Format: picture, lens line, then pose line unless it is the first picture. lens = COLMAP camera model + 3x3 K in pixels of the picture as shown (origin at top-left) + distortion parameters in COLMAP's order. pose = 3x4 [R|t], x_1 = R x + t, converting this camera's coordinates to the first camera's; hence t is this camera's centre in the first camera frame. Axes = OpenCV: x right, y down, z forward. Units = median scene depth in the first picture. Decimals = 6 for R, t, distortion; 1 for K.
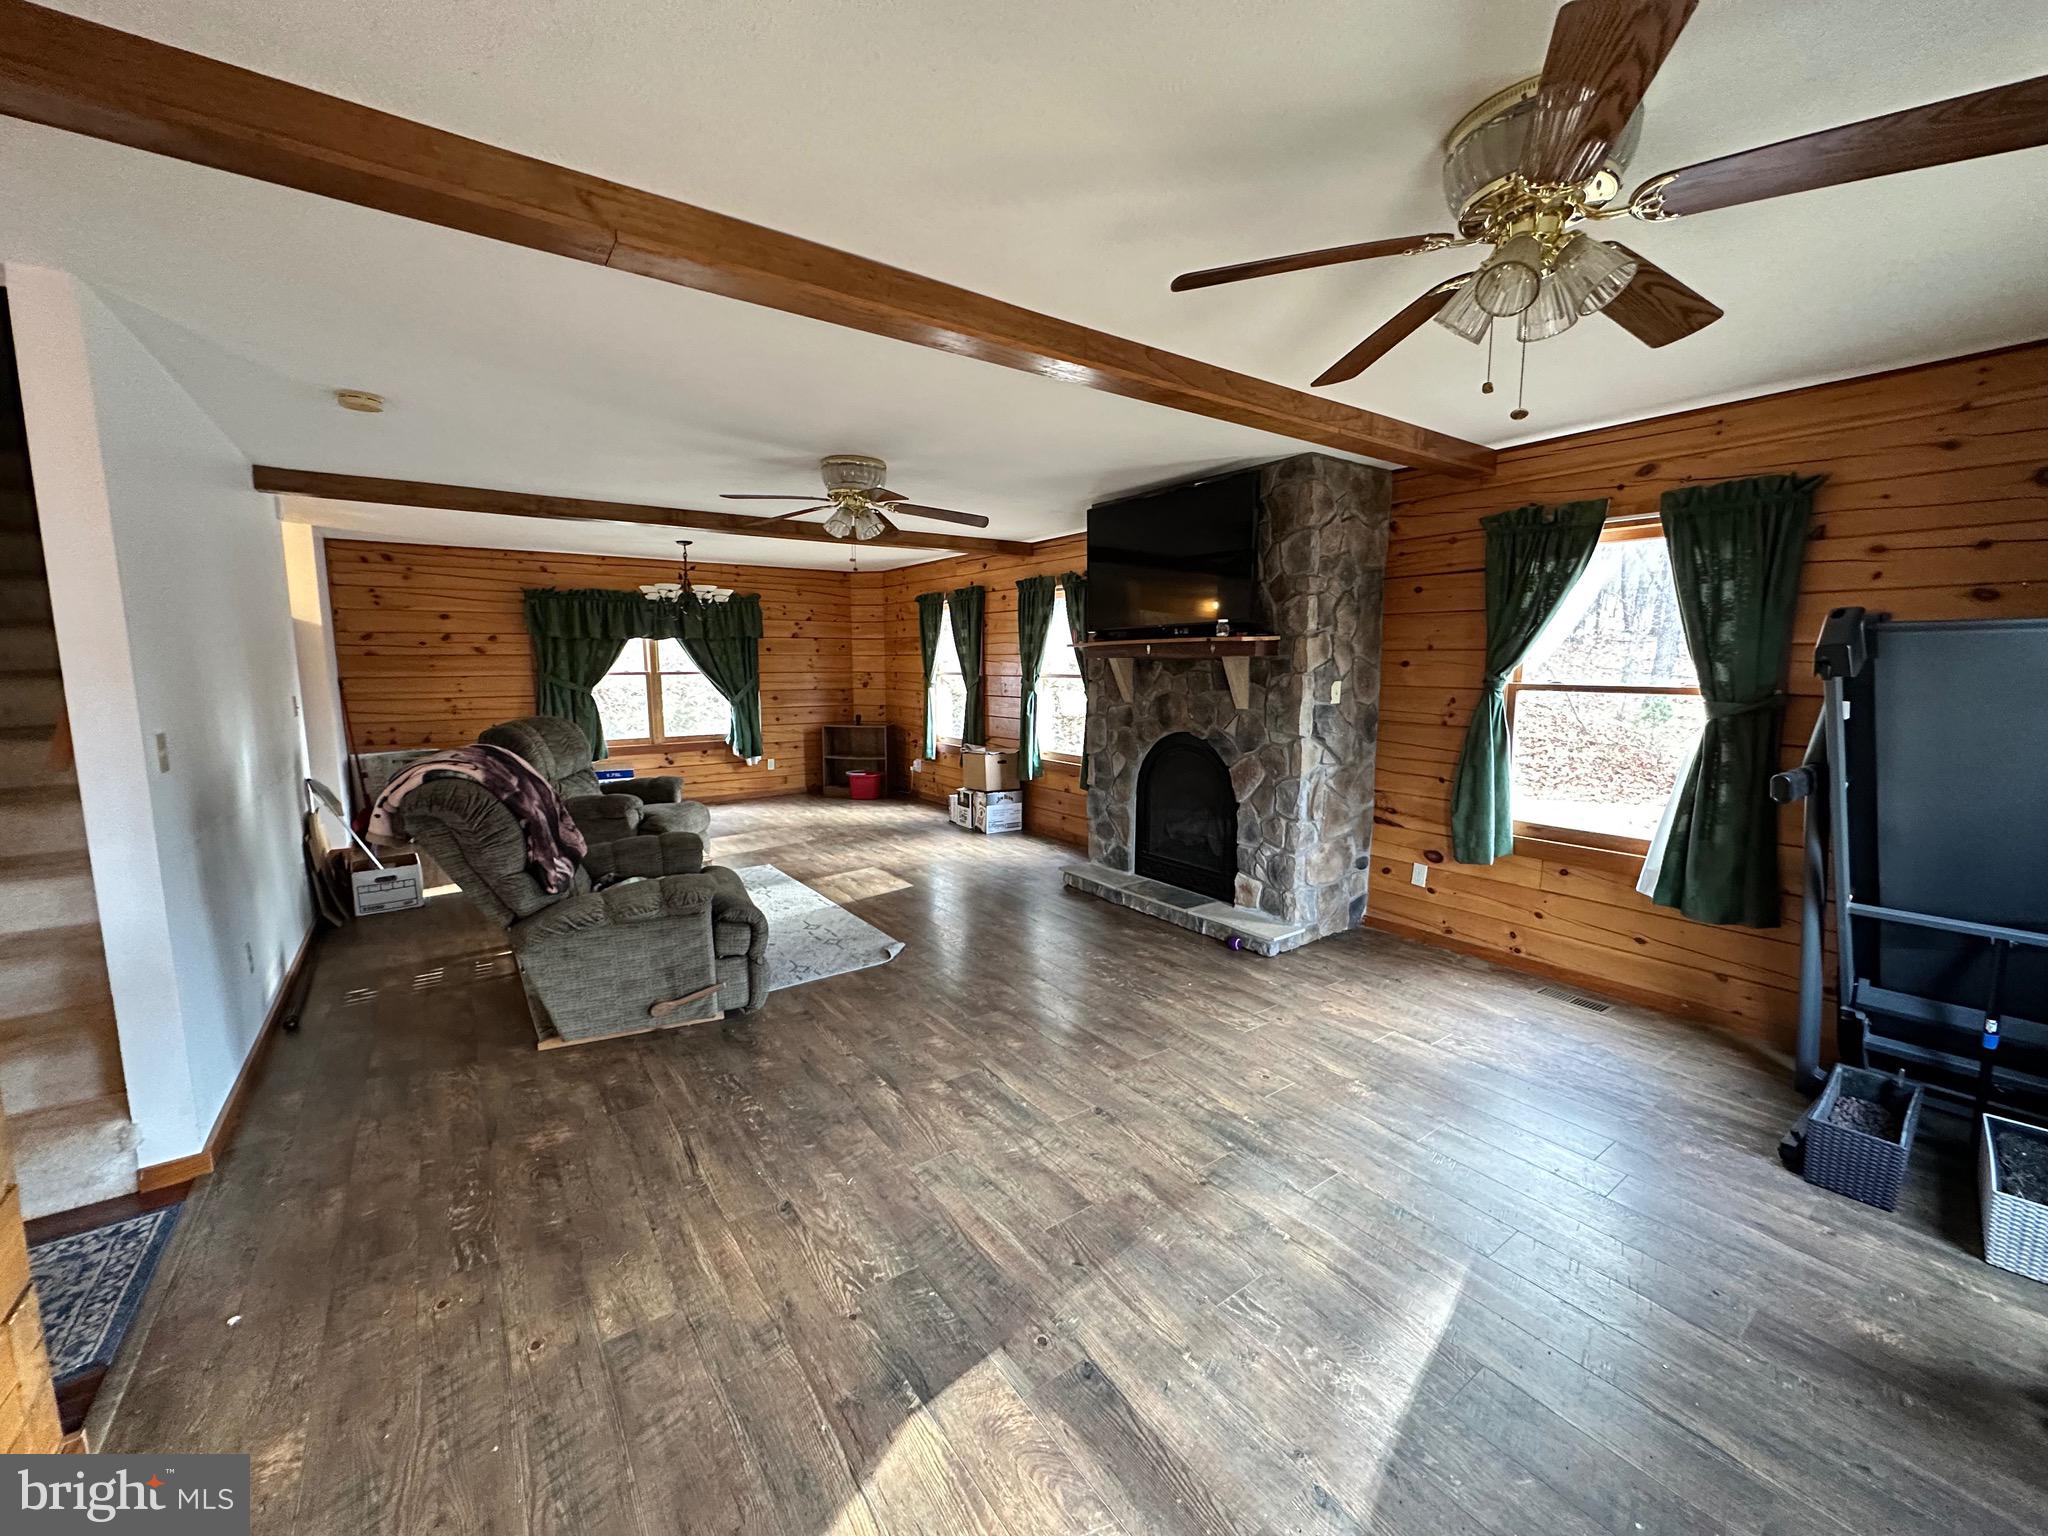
lens RADIAL K [[816.9, 0, 1024.0], [0, 816.9, 768.0], [0, 0, 1]] dist [-0.003021, 0.000098]
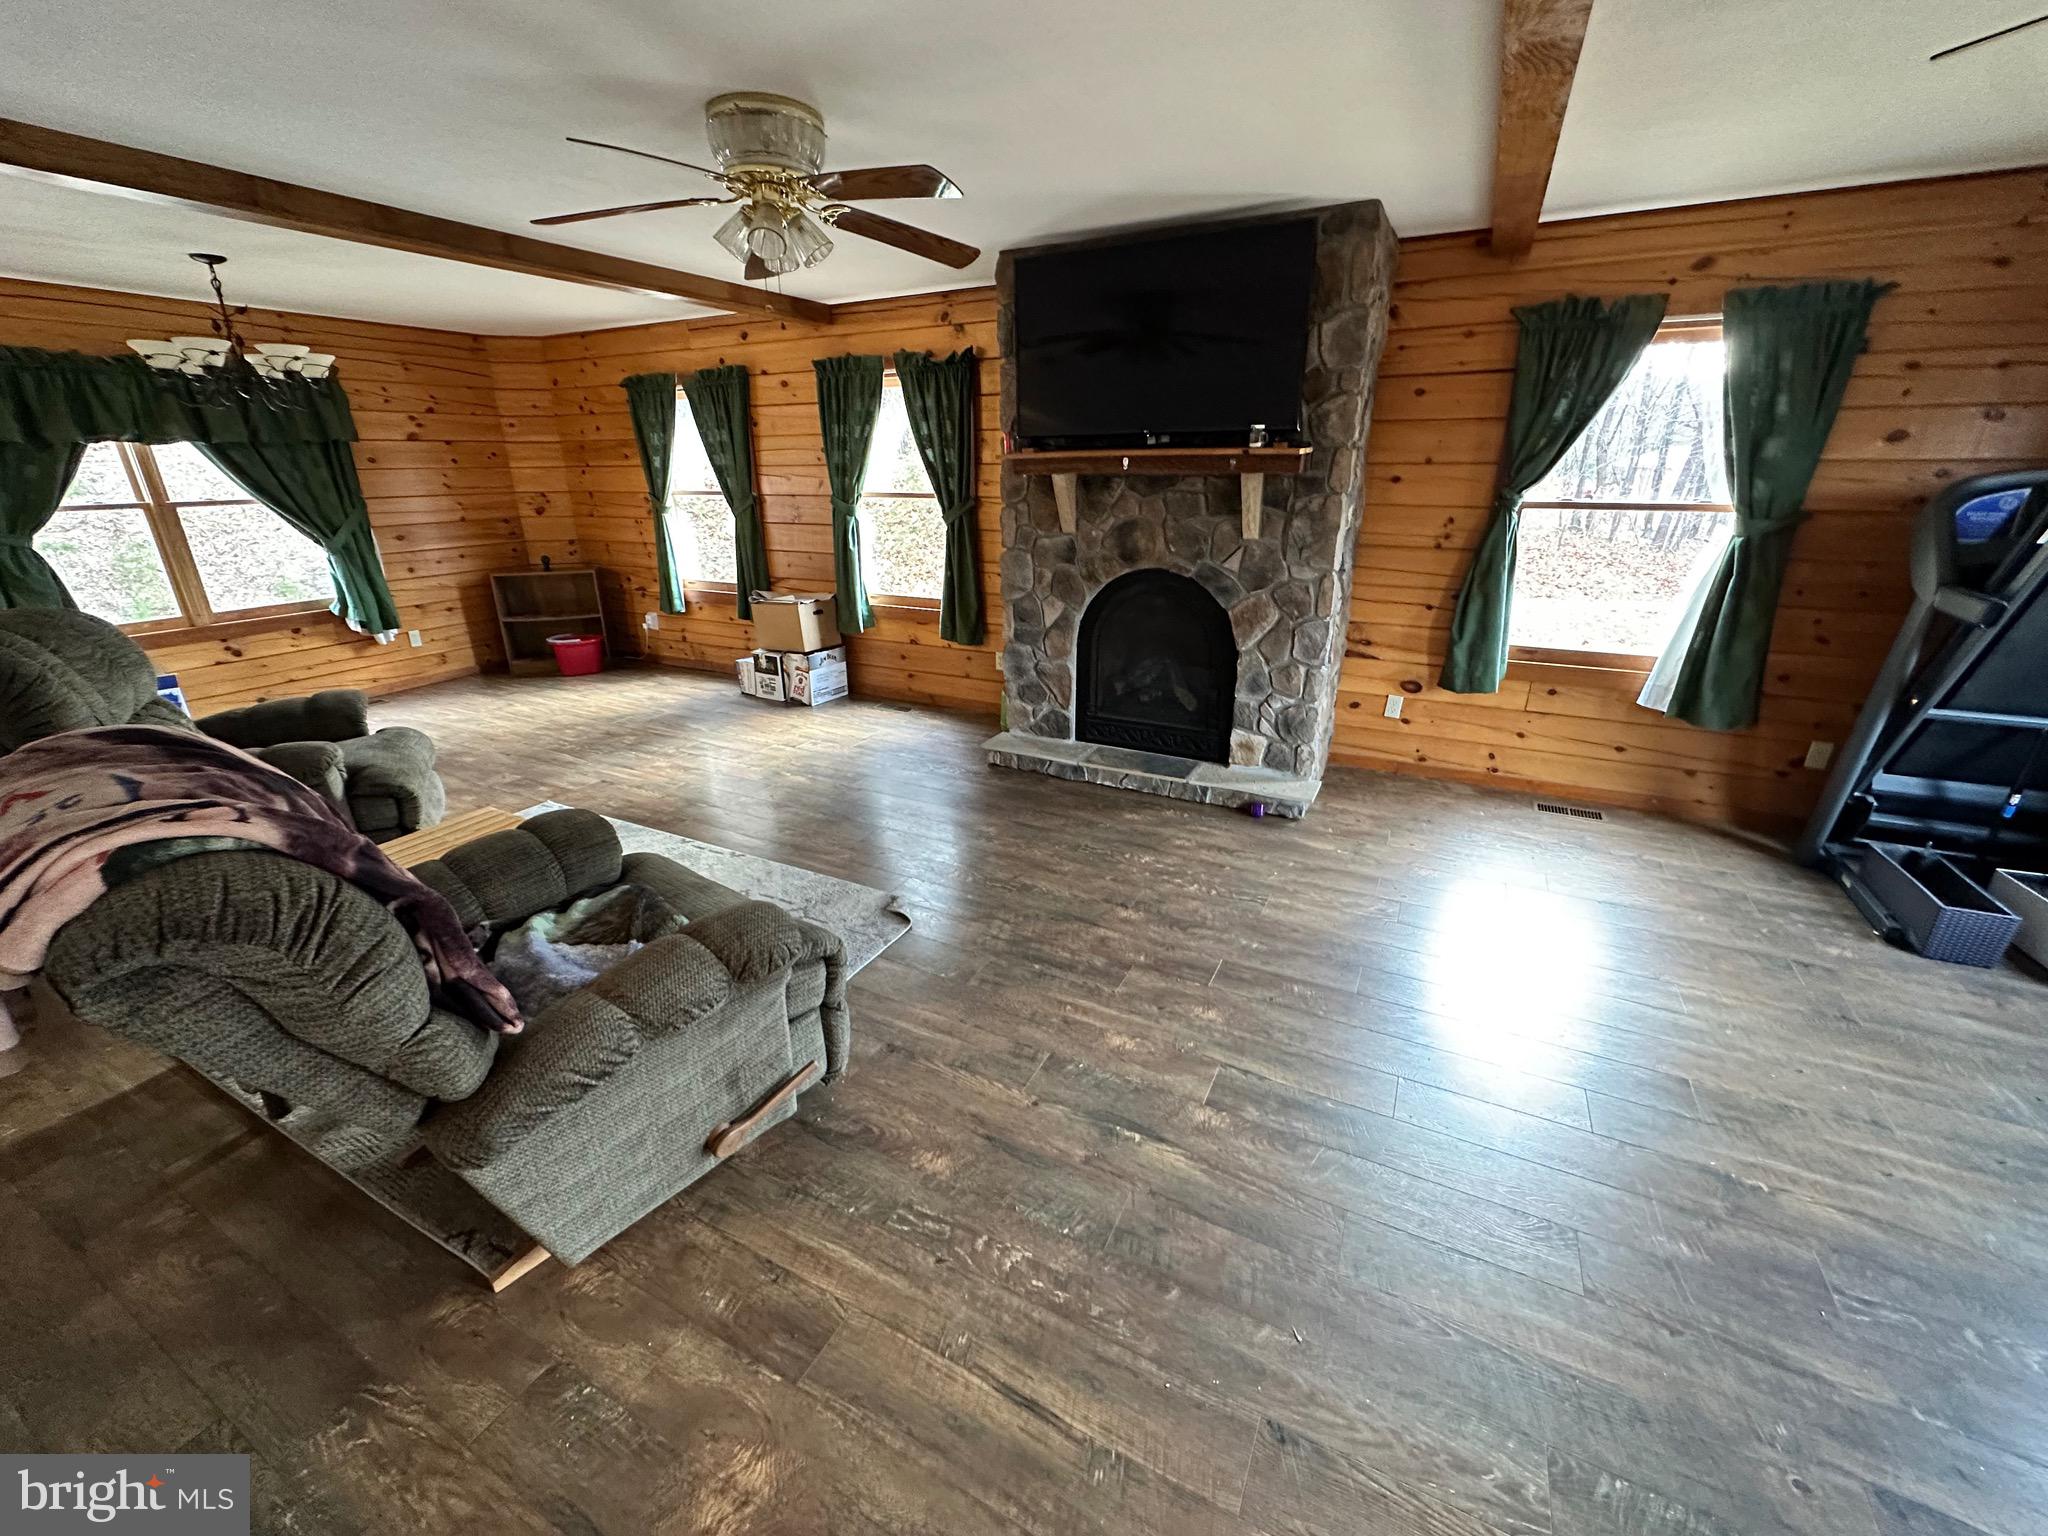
lens RADIAL K [[817.5, 0, 1024.0], [0, 817.5, 768.0], [0, 0, 1]] dist [-0.005605, 0.000635]
pose [[0.891416, -0.164867, 0.422133, -0.314386], [0.065587, 0.968605, 0.239797, -0.057393], [-0.448415, -0.186072, 0.874243, 0.310779]]
